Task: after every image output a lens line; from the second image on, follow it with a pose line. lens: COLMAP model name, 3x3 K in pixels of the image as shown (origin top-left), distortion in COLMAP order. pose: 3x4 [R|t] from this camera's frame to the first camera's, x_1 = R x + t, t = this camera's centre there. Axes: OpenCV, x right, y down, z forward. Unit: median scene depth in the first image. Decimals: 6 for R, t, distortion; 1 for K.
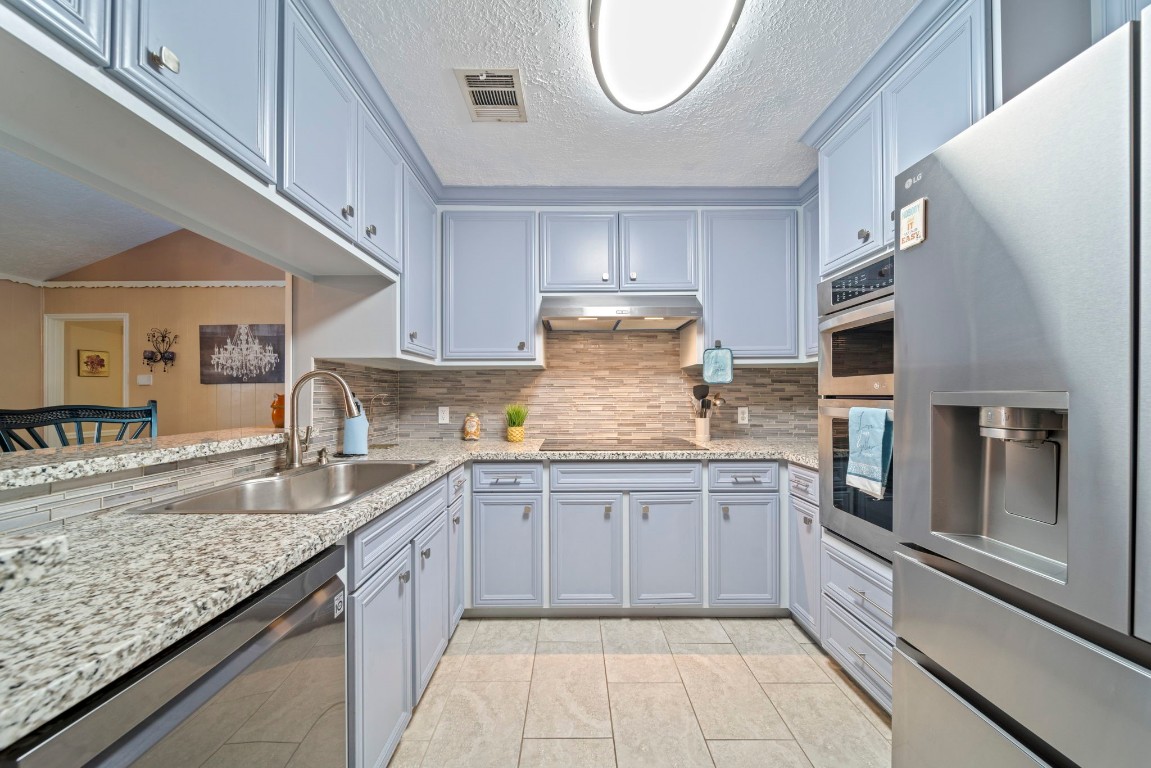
lens RADIAL K [[408.8, 0, 575.5], [0, 408.8, 384.0], [0, 0, 1]] dist [0.001879, 0.000275]
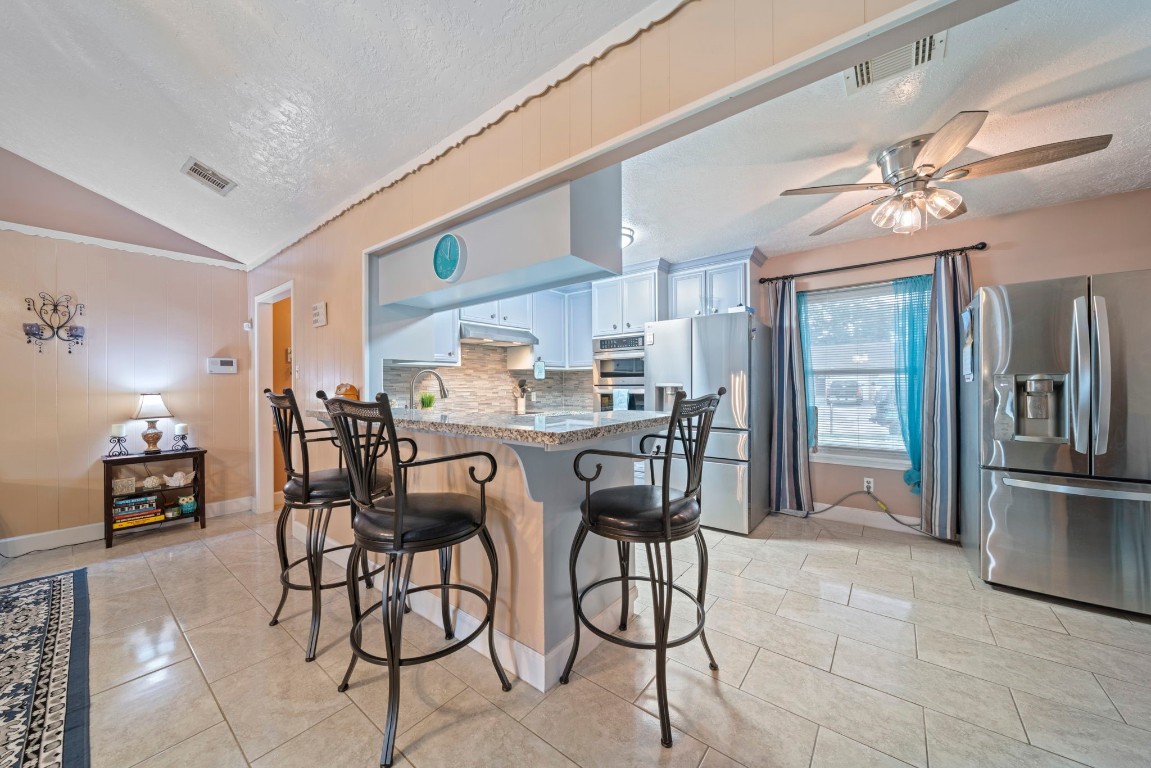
lens RADIAL K [[408.8, 0, 575.5], [0, 408.8, 384.0], [0, 0, 1]] dist [0.001879, 0.000275]
pose [[0.548669, 0.003639, 0.836032, -1.070602], [-0.013150, 0.999904, 0.004278, 0.009857], [-0.835936, -0.013341, 0.548665, -0.184227]]
